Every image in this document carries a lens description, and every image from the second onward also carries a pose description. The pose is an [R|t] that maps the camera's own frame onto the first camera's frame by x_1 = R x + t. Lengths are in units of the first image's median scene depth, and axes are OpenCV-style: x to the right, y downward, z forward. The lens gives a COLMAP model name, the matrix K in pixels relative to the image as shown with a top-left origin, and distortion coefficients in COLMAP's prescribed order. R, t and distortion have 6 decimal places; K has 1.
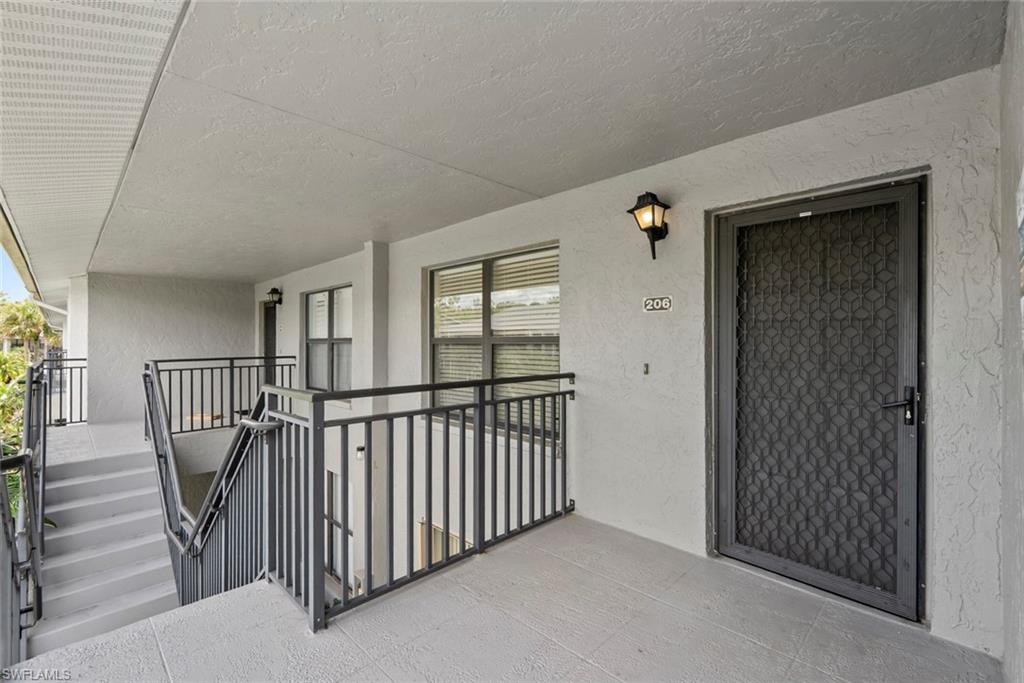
lens RADIAL K [[454.0, 0, 509.6], [0, 454.0, 335.9], [0, 0, 1]] dist [0.001479, 0.000154]
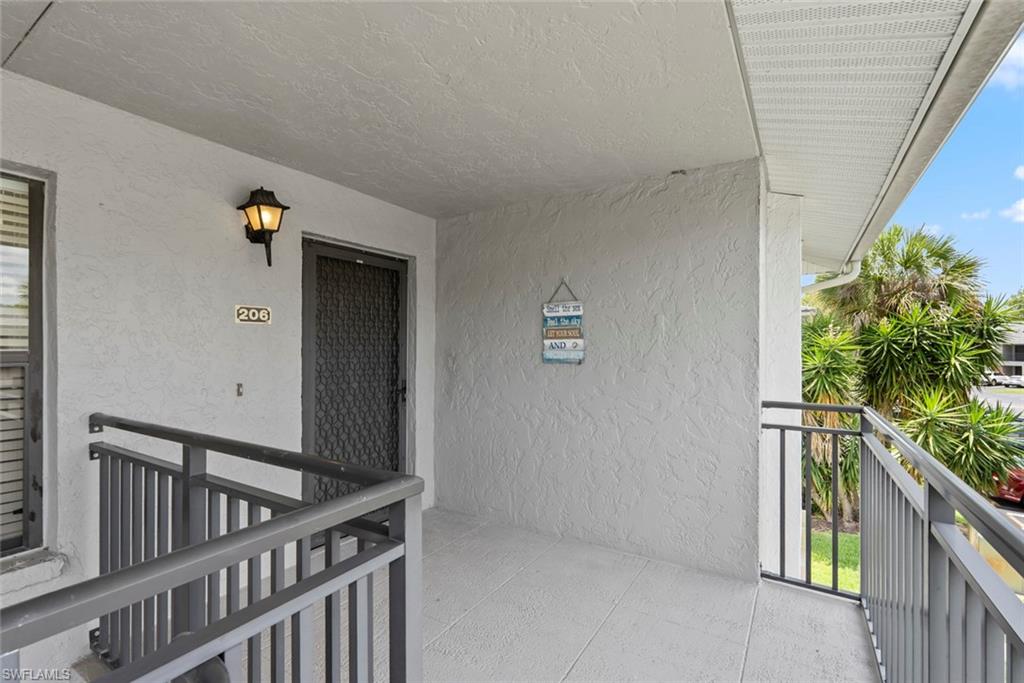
lens RADIAL K [[473.6, 0, 512.0], [0, 473.6, 341.5], [0, 0, 1]] dist [0.001171, 0.000132]
pose [[-0.242953, 0.008403, 0.970002, -0.702613], [-0.006901, 0.999922, -0.010390, -0.012175], [-0.970014, -0.009218, -0.242876, 0.748452]]
